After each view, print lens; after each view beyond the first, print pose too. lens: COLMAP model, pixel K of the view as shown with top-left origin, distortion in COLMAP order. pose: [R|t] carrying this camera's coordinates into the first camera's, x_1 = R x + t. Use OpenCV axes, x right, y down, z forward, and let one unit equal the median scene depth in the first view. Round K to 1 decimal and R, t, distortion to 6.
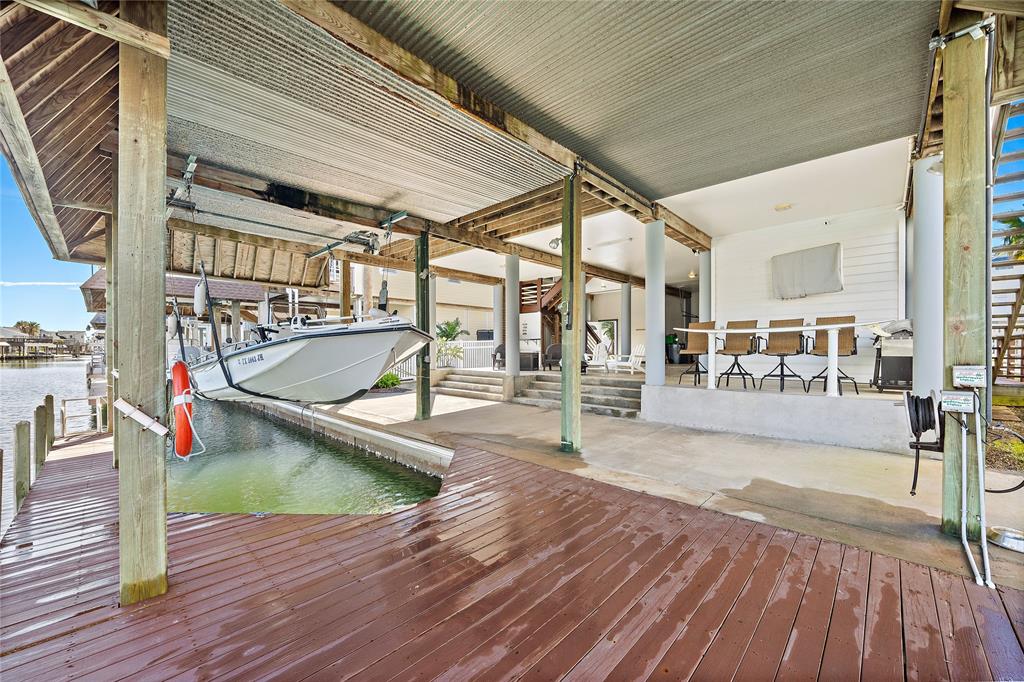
lens RADIAL K [[399.7, 0, 504.4], [0, 399.7, 347.8], [0, 0, 1]] dist [-0.008567, -0.000557]
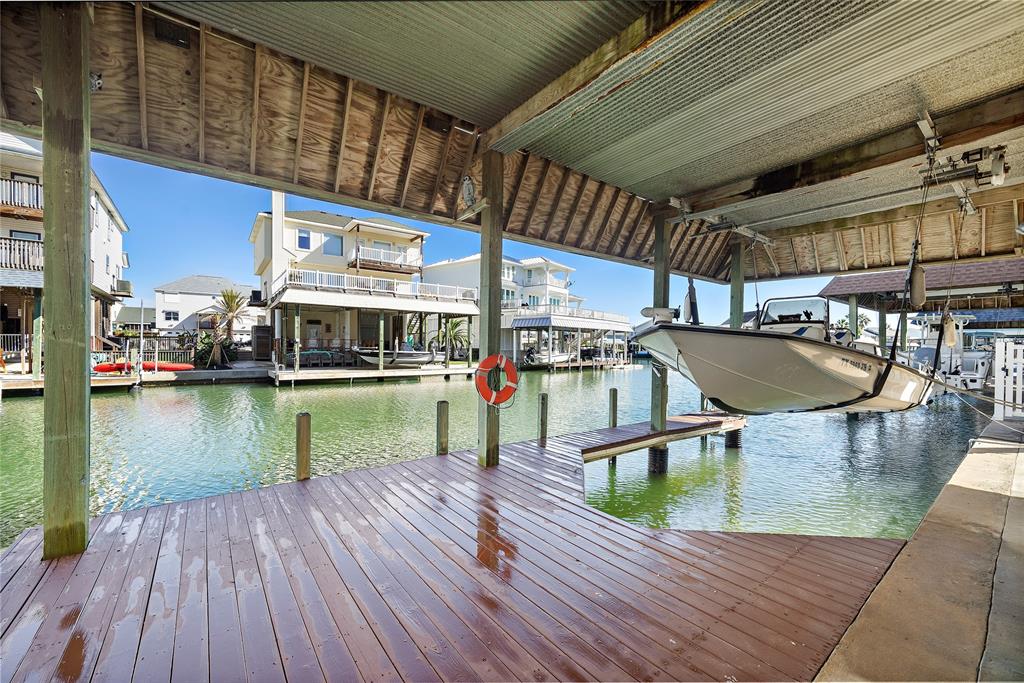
lens RADIAL K [[403.3, 0, 509.3], [0, 403.3, 346.9], [0, 0, 1]] dist [0.000584, -0.001357]
pose [[-0.160508, 0.002990, -0.987030, 0.630843], [-0.004073, 0.999985, 0.003691, -0.008077], [0.987026, 0.004612, -0.160494, 0.765256]]
